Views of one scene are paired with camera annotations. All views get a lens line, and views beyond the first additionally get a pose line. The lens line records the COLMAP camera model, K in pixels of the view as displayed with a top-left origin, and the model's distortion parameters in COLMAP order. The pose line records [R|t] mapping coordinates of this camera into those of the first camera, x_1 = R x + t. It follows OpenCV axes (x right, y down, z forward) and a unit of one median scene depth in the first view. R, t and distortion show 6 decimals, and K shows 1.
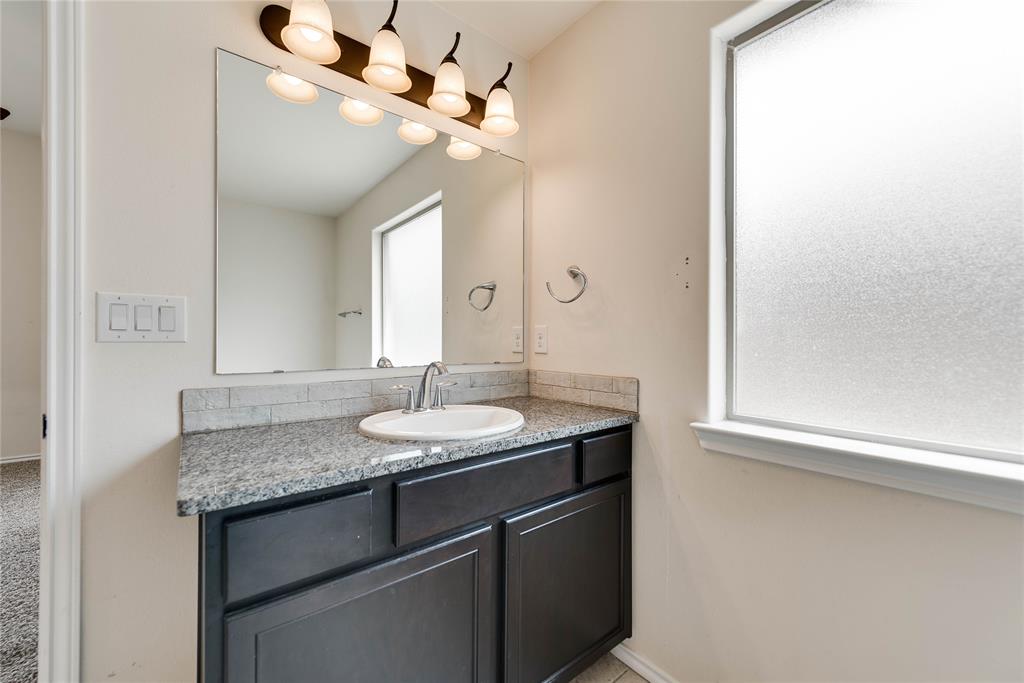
lens RADIAL K [[402.3, 0, 504.3], [0, 402.3, 340.0], [0, 0, 1]] dist [0.001632, -0.000497]
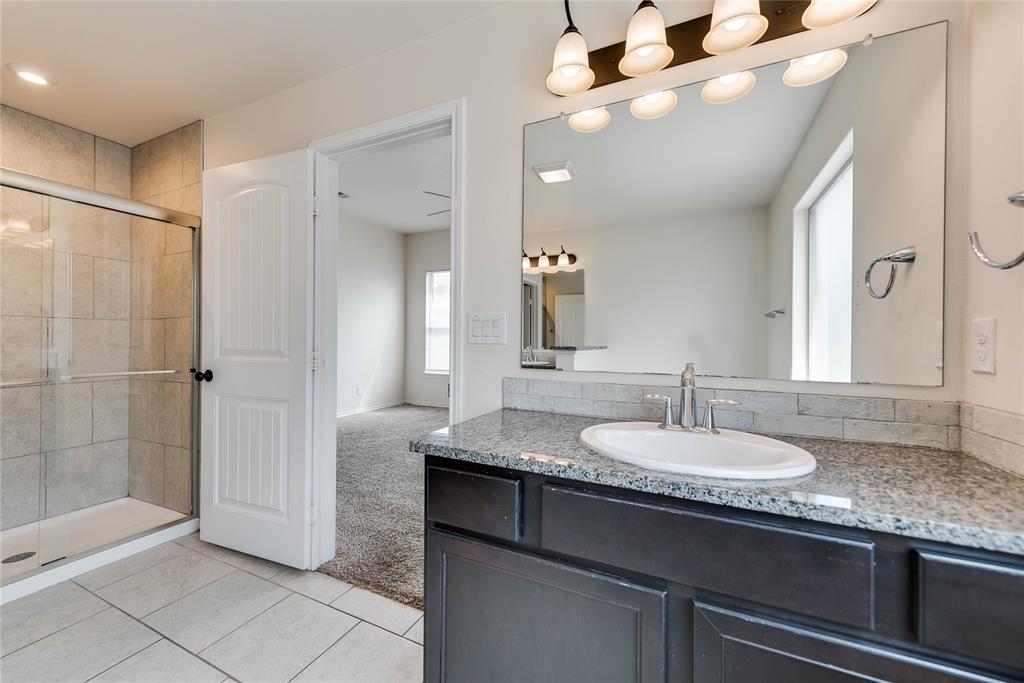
lens RADIAL K [[402.3, 0, 504.3], [0, 402.3, 340.0], [0, 0, 1]] dist [0.001632, -0.000497]
pose [[0.428234, -0.001952, -0.903666, 0.397560], [-0.009245, 0.999936, -0.006541, 0.000503], [0.903621, 0.011155, 0.428188, 0.313992]]
